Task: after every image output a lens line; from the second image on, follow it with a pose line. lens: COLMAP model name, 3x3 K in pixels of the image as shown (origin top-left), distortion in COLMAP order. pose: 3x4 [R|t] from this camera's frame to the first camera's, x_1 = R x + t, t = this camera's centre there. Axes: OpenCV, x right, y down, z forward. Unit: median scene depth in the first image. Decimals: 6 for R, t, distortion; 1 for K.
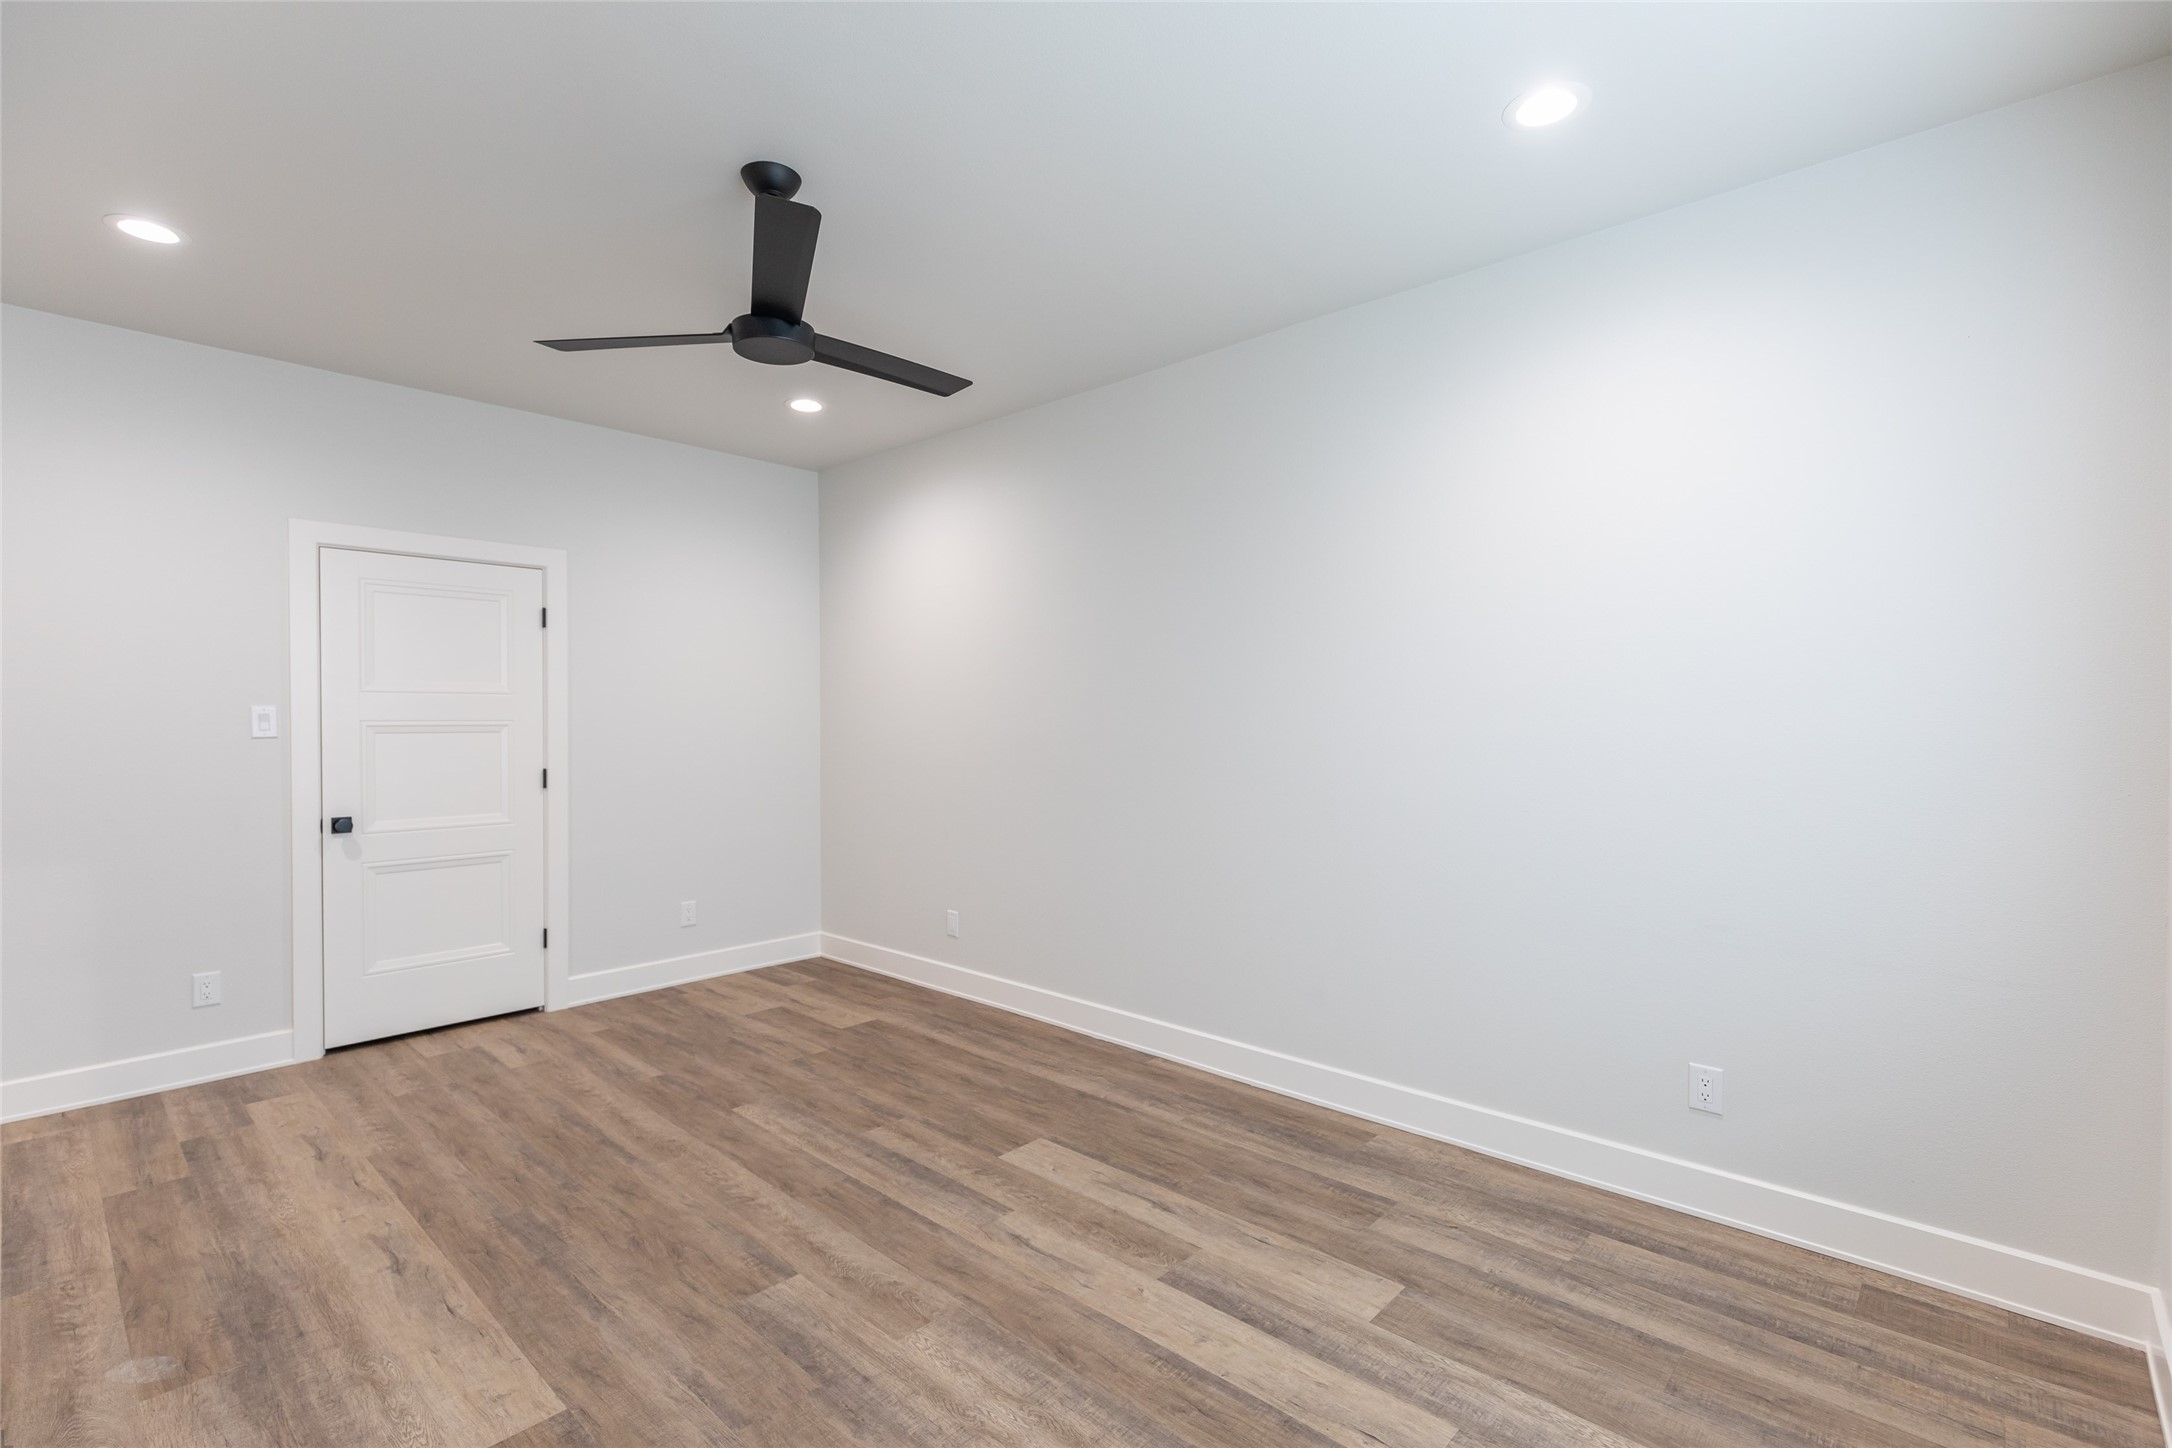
lens RADIAL K [[987.7, 0, 1082.7], [0, 987.7, 720.2], [0, 0, 1]] dist [0.001716, -0.000397]
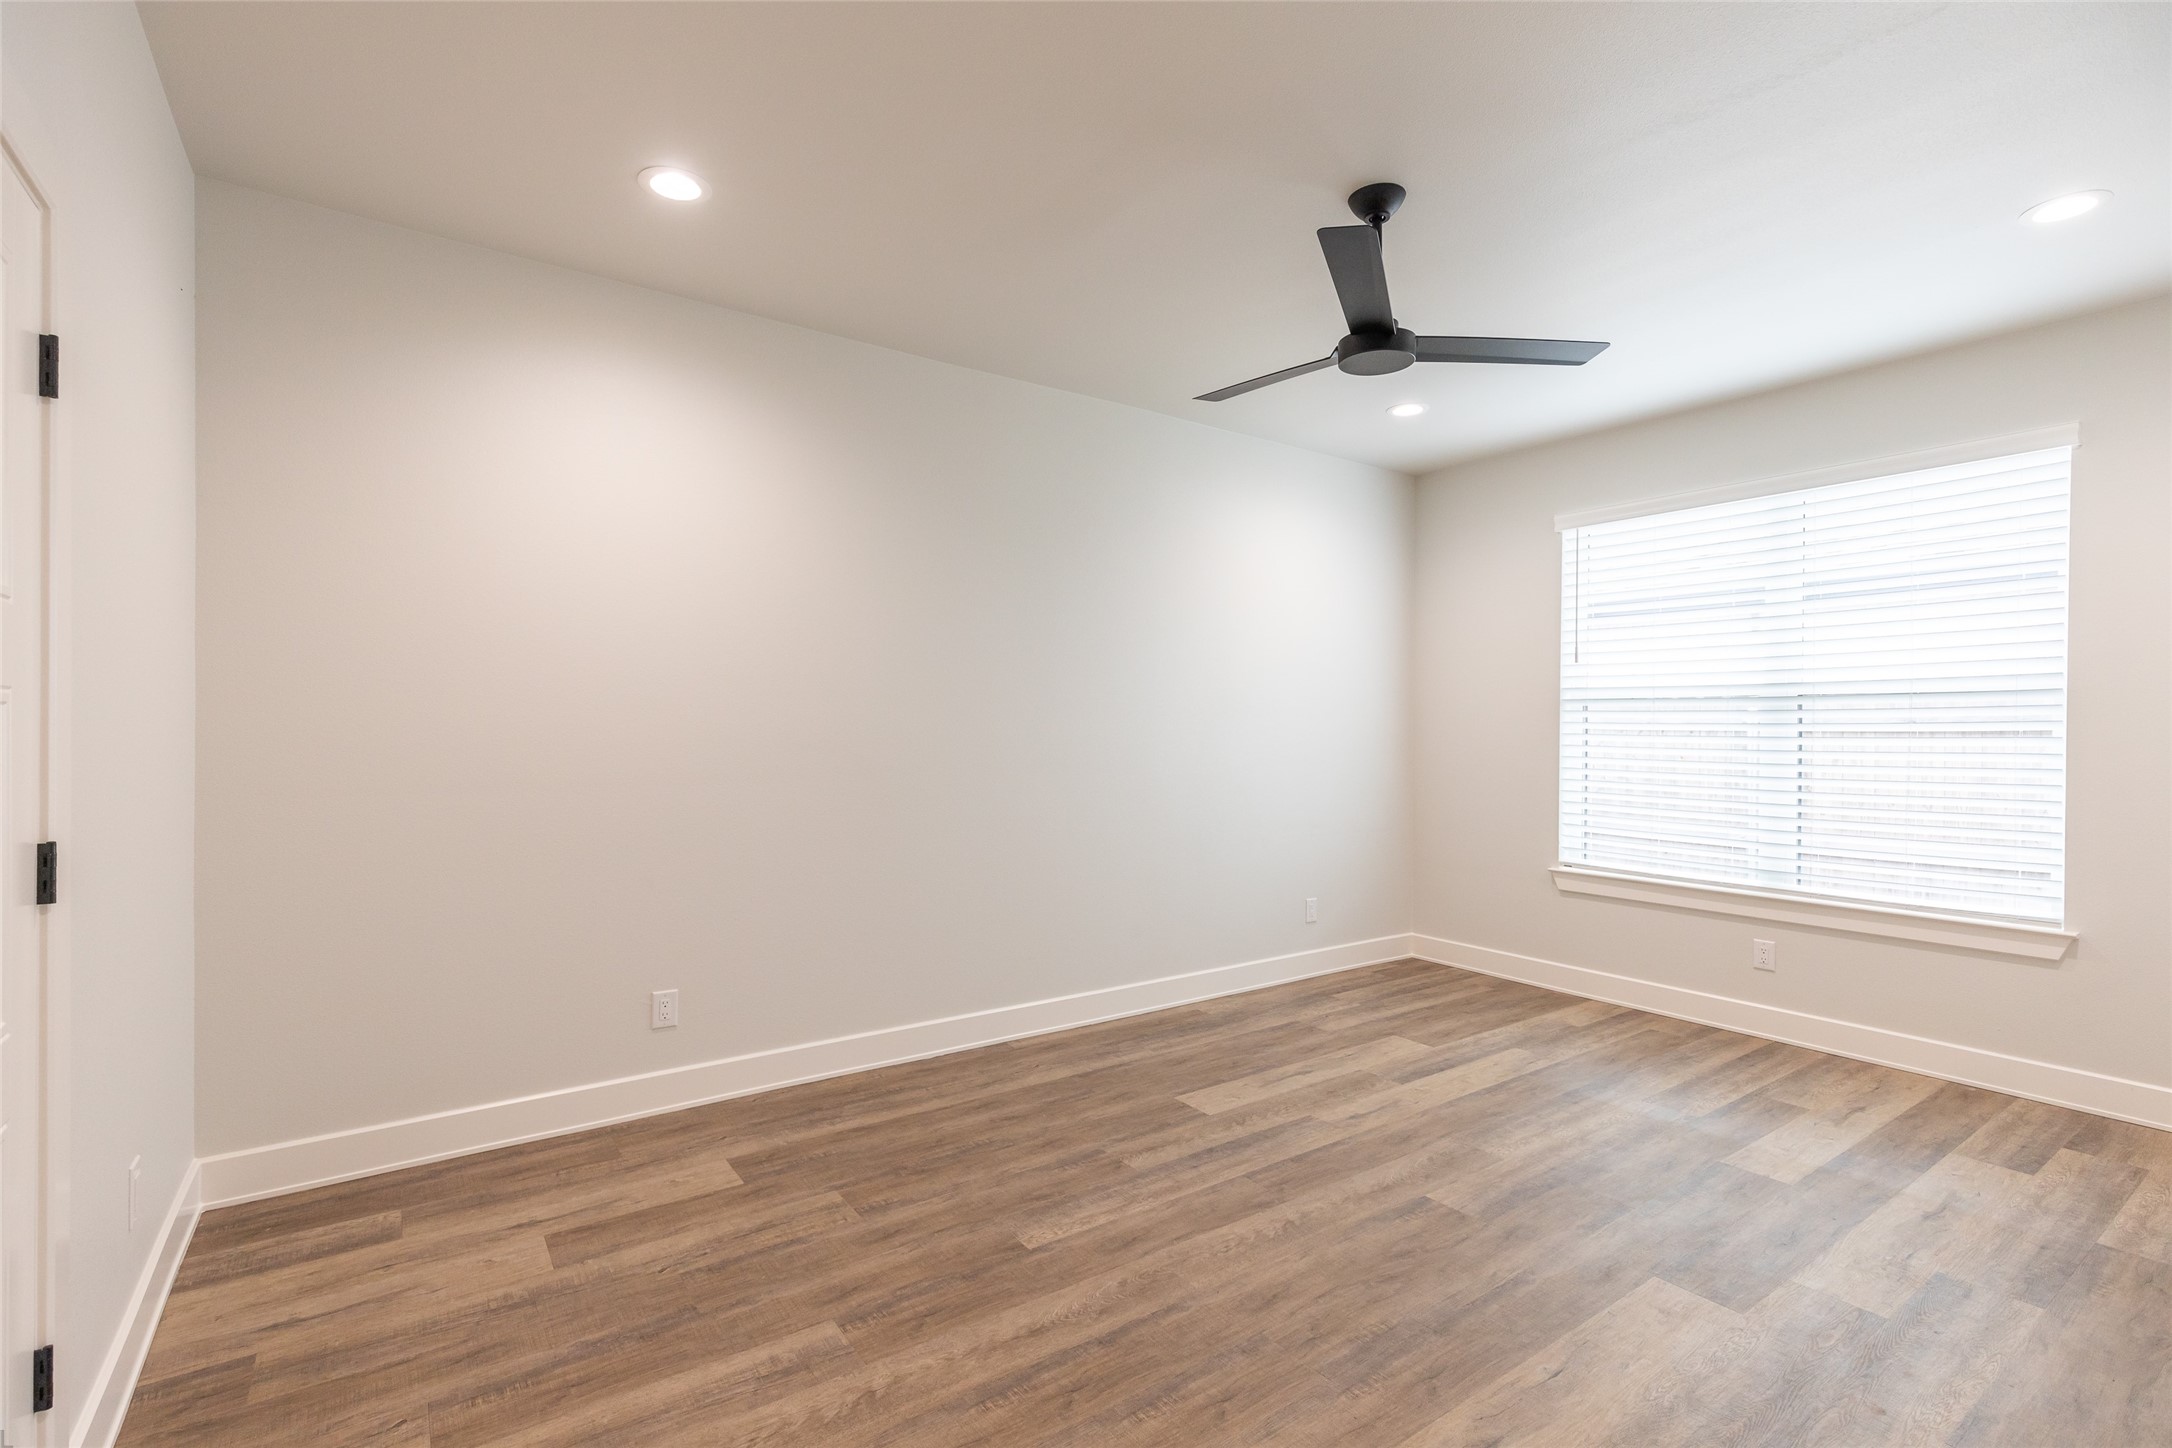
lens RADIAL K [[987.7, 0, 1081.8], [0, 987.7, 723.9], [0, 0, 1]] dist [0.001716, -0.000397]
pose [[0.210710, 0.002947, 0.977544, -1.118903], [0.000419, 0.999995, -0.003105, 0.015623], [-0.977549, 0.001064, 0.210708, 0.864190]]
